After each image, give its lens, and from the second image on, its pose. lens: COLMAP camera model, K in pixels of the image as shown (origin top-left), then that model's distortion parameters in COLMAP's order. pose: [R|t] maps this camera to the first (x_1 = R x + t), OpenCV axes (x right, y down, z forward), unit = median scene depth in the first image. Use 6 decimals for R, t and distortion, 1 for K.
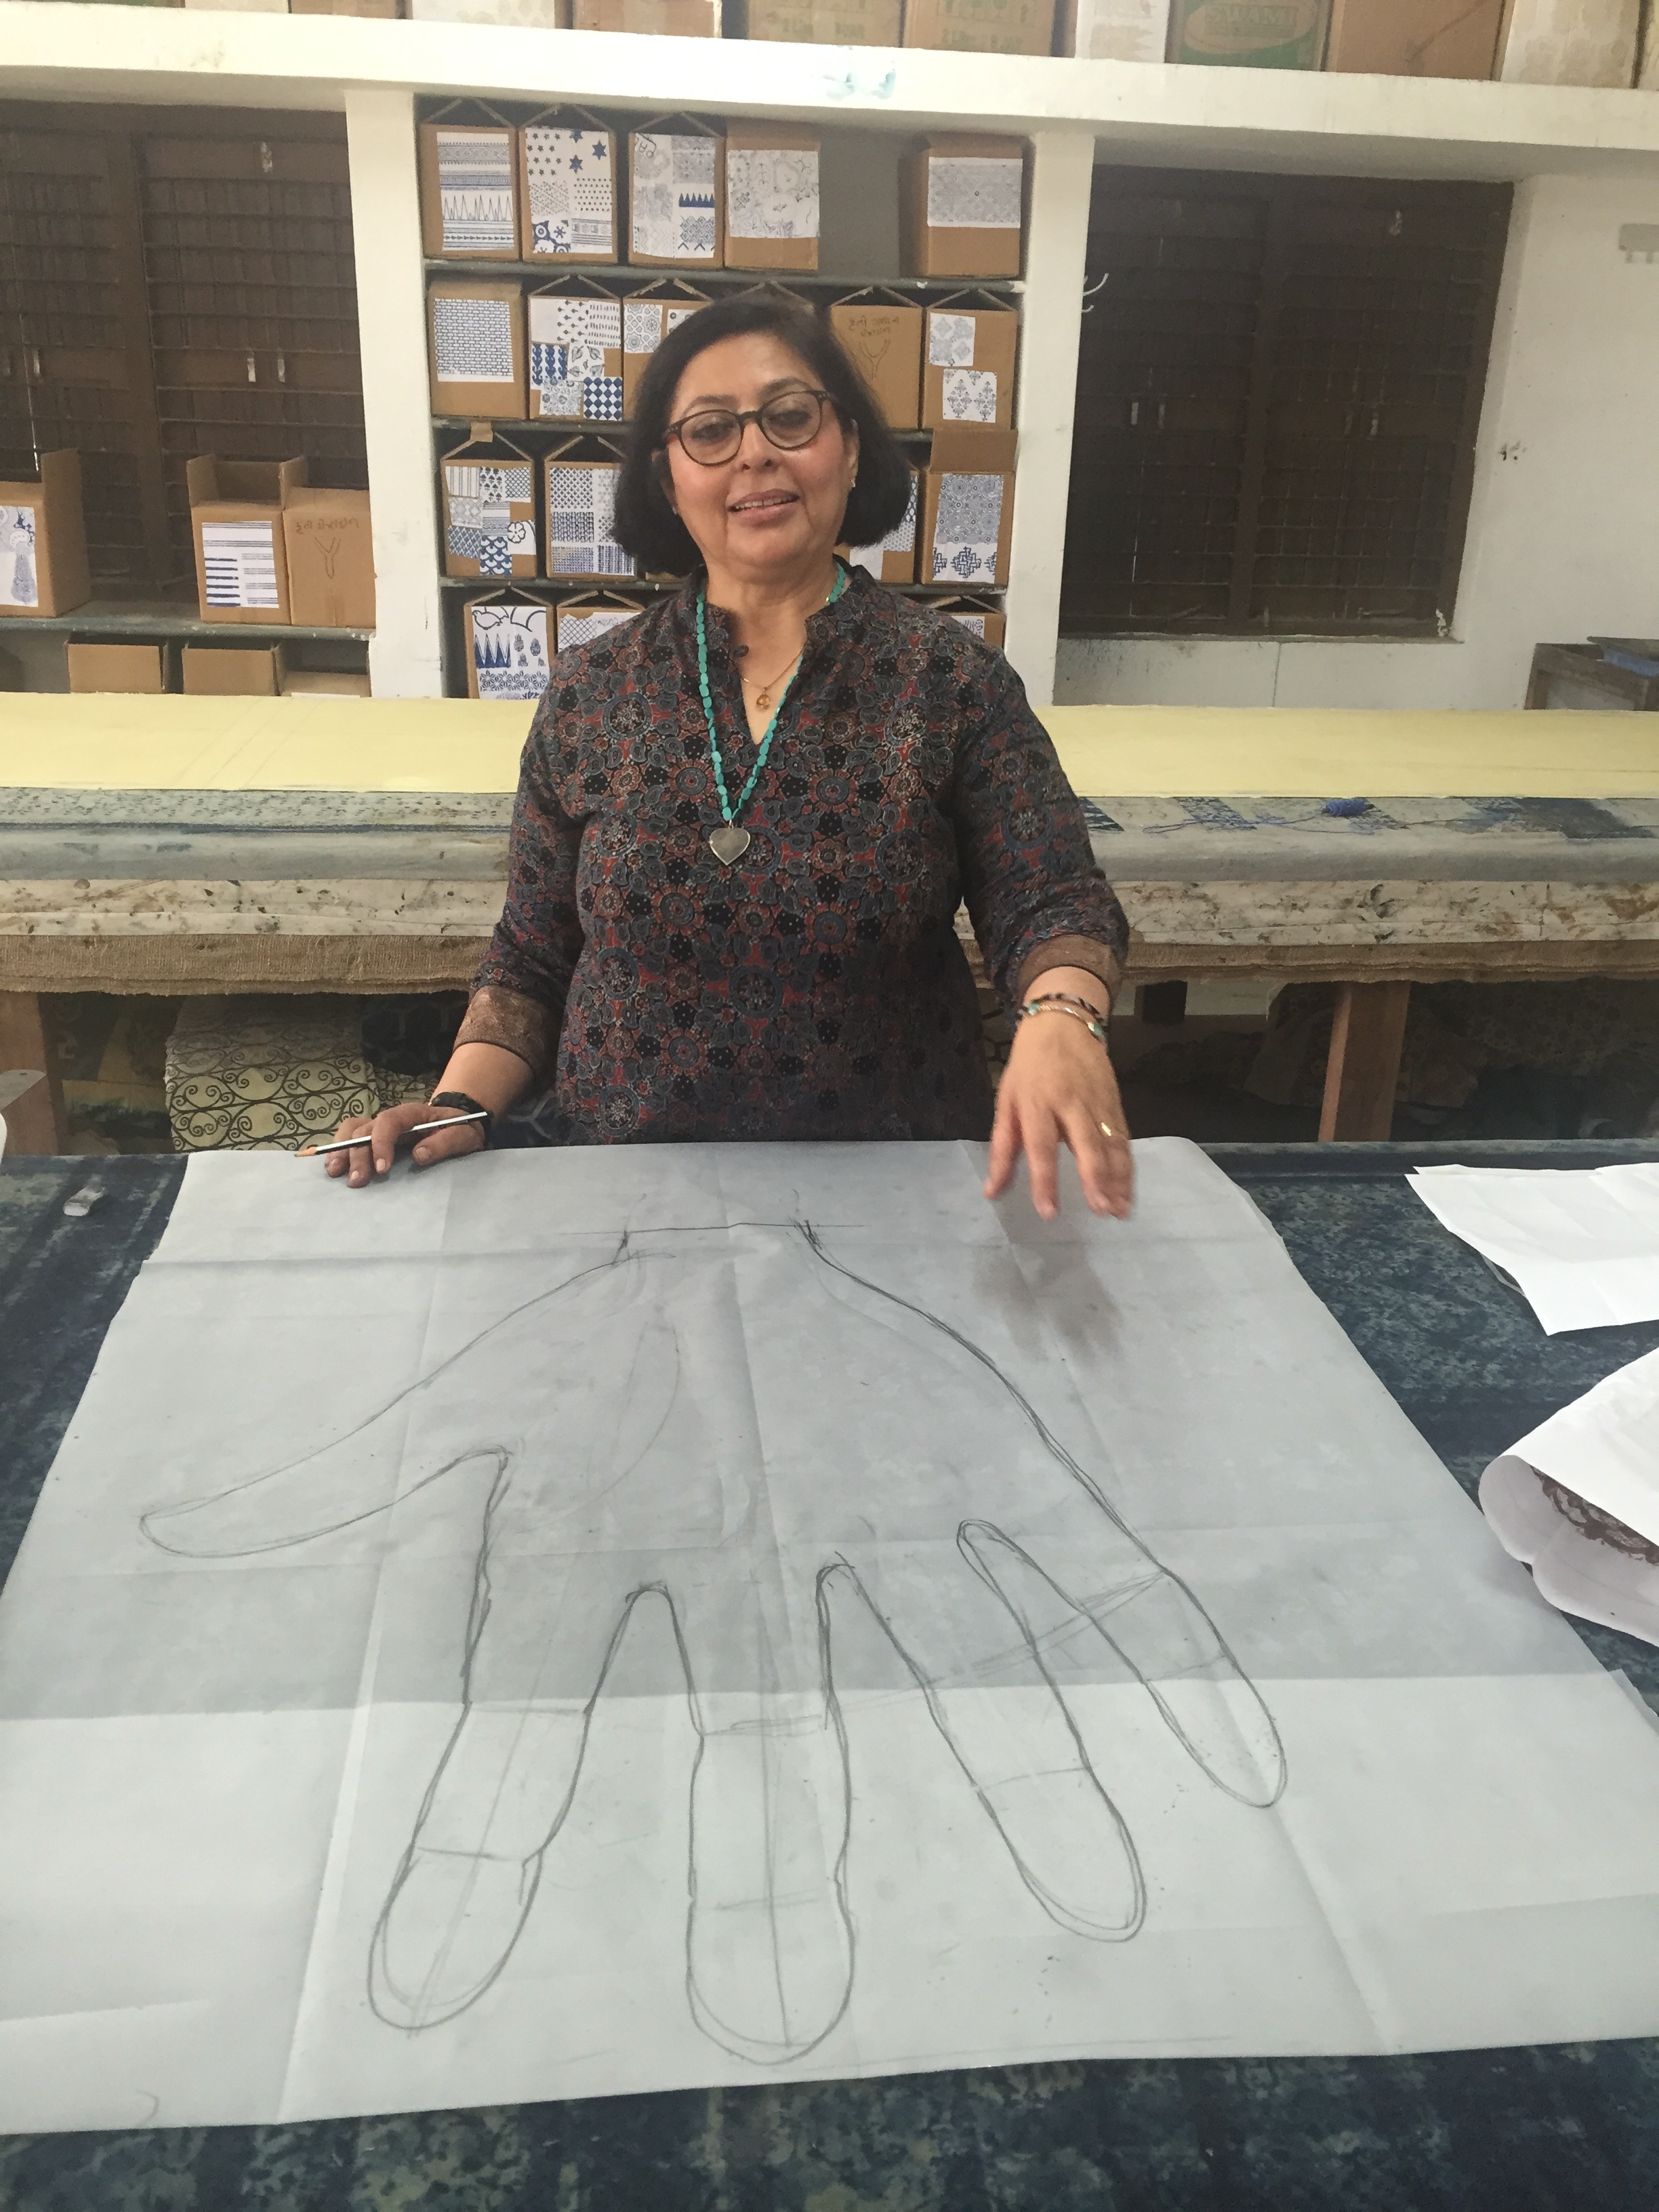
lens RADIAL K [[1892.4, 0, 824.5], [0, 1892.4, 1111.7], [0, 0, 1]] dist [0.085280, -0.128155]
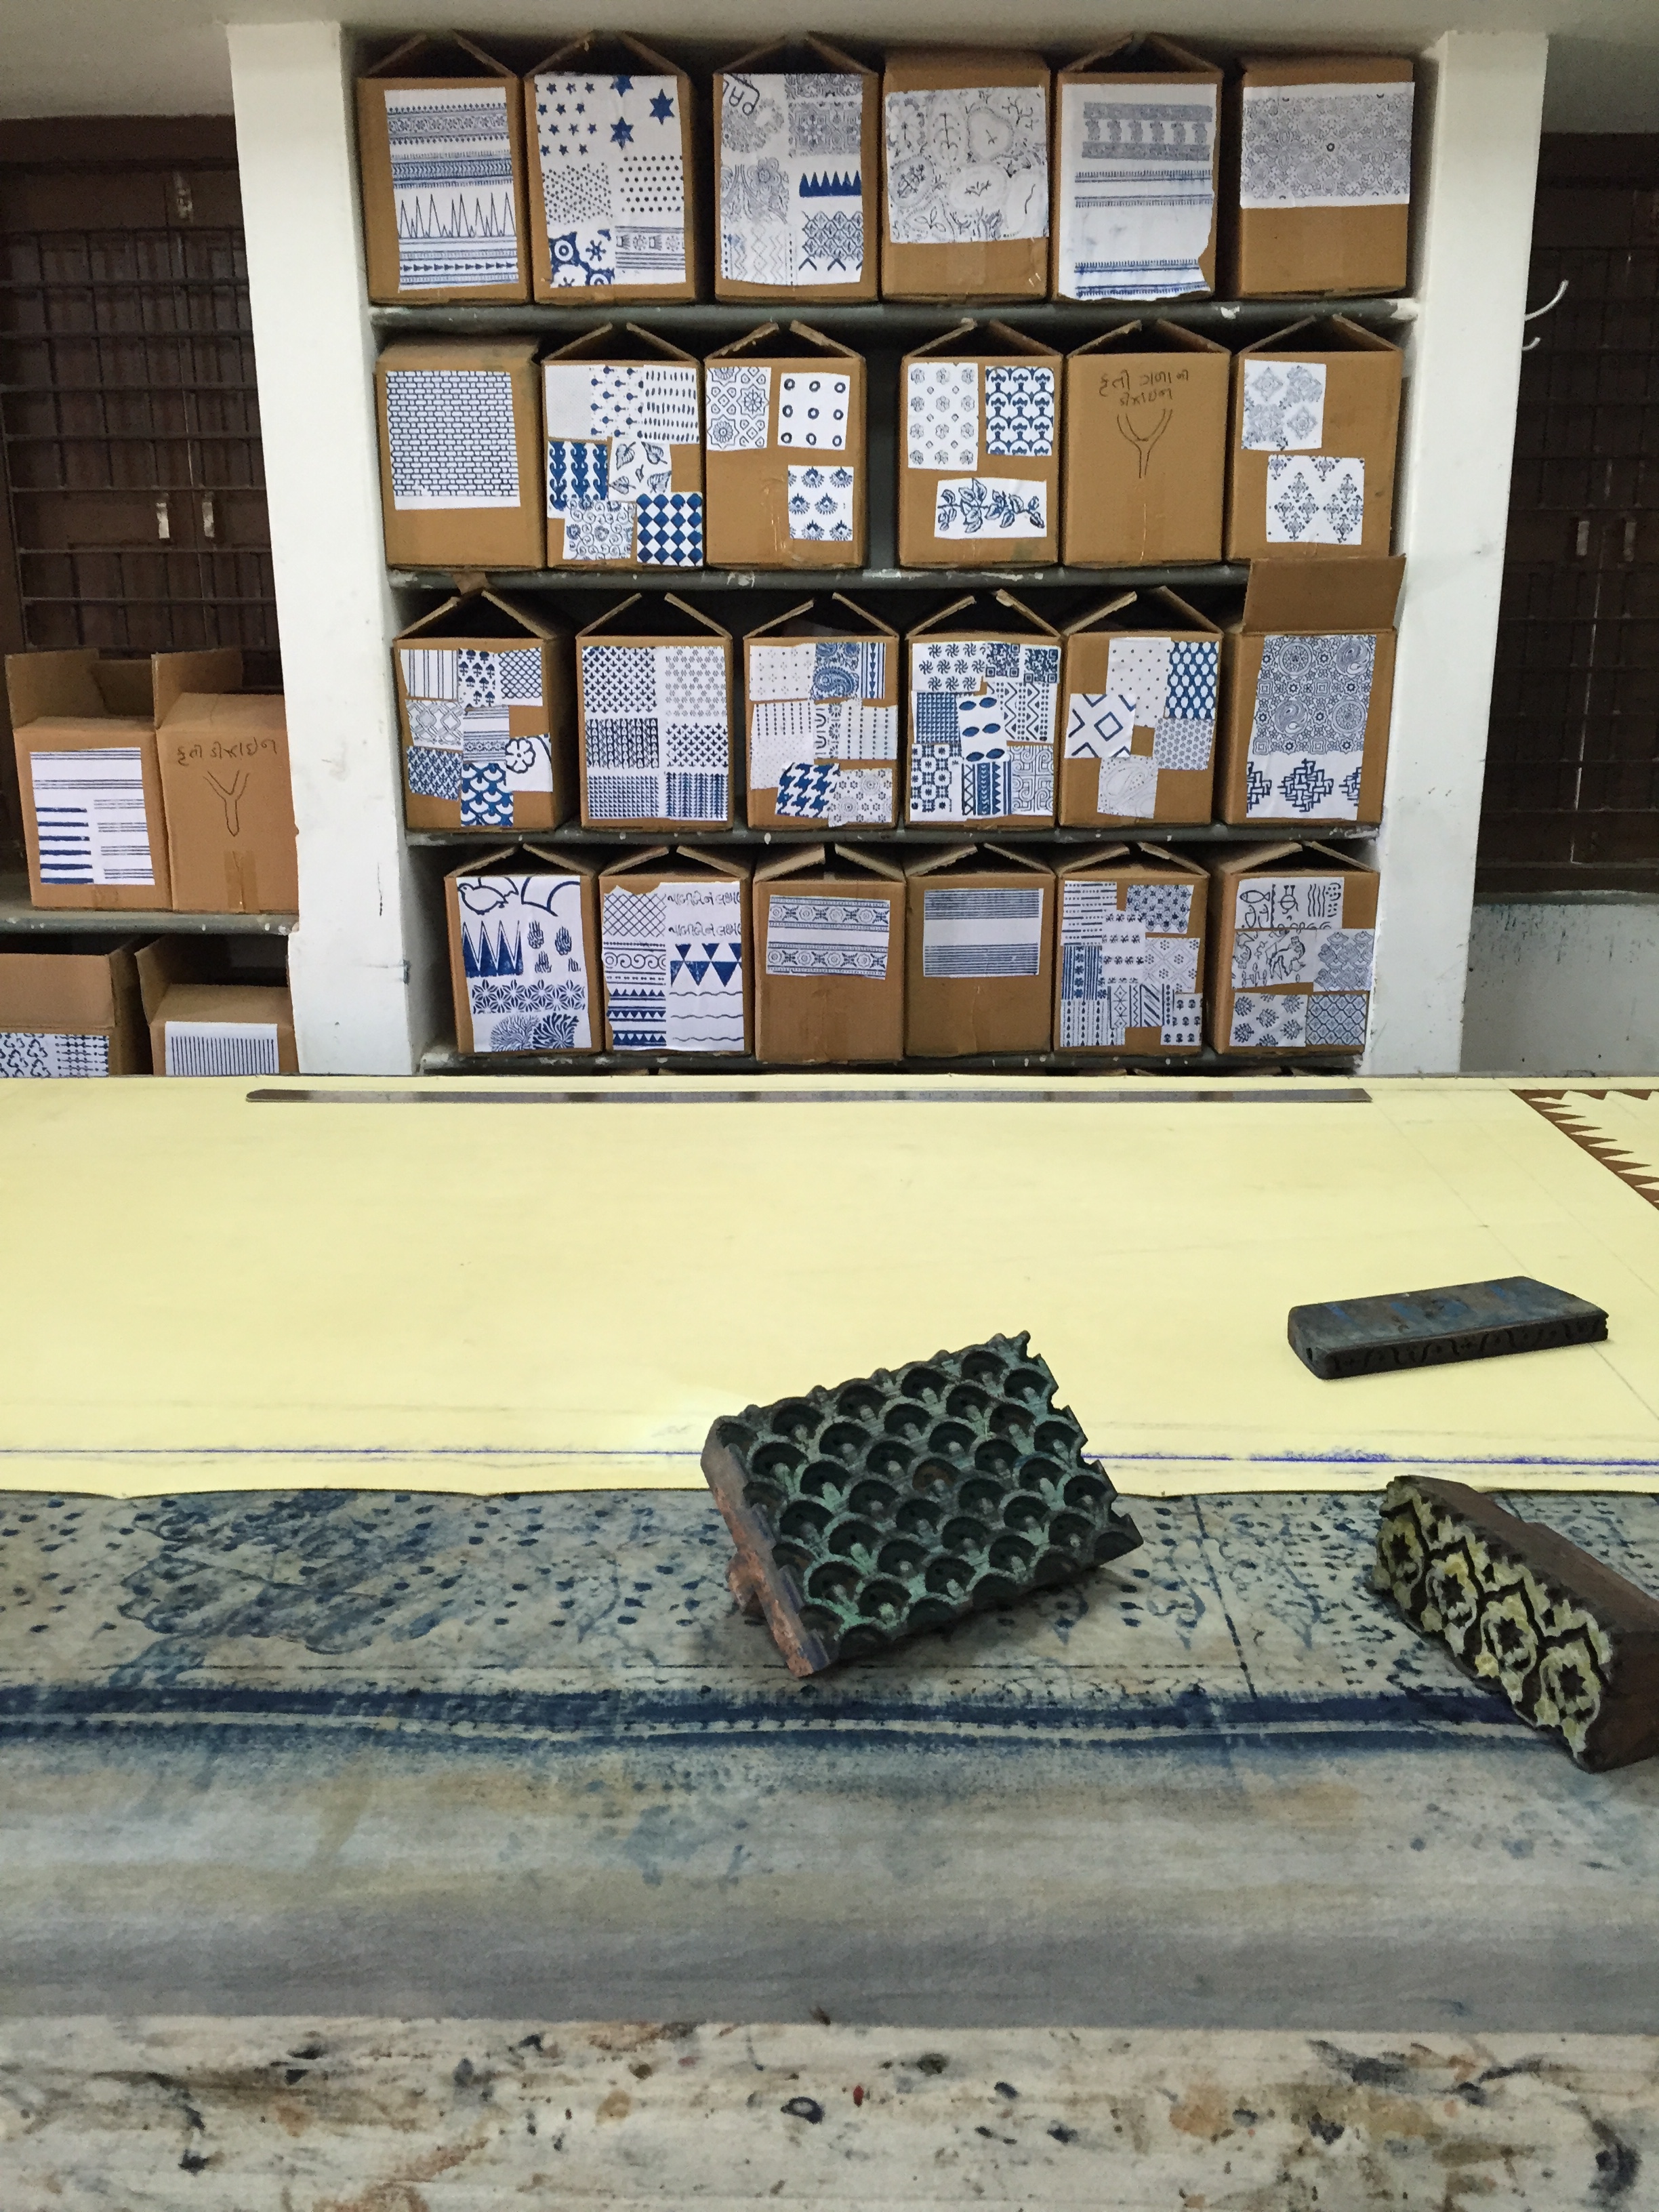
lens RADIAL K [[1894.4, 0, 824.4], [0, 1894.4, 1115.9], [0, 0, 1]] dist [0.076391, -0.113391]
pose [[0.990784, 0.002623, -0.135429, 0.009746], [-0.017031, 0.994291, -0.105339, -0.137969], [0.134380, 0.106674, 0.985171, 0.464290]]
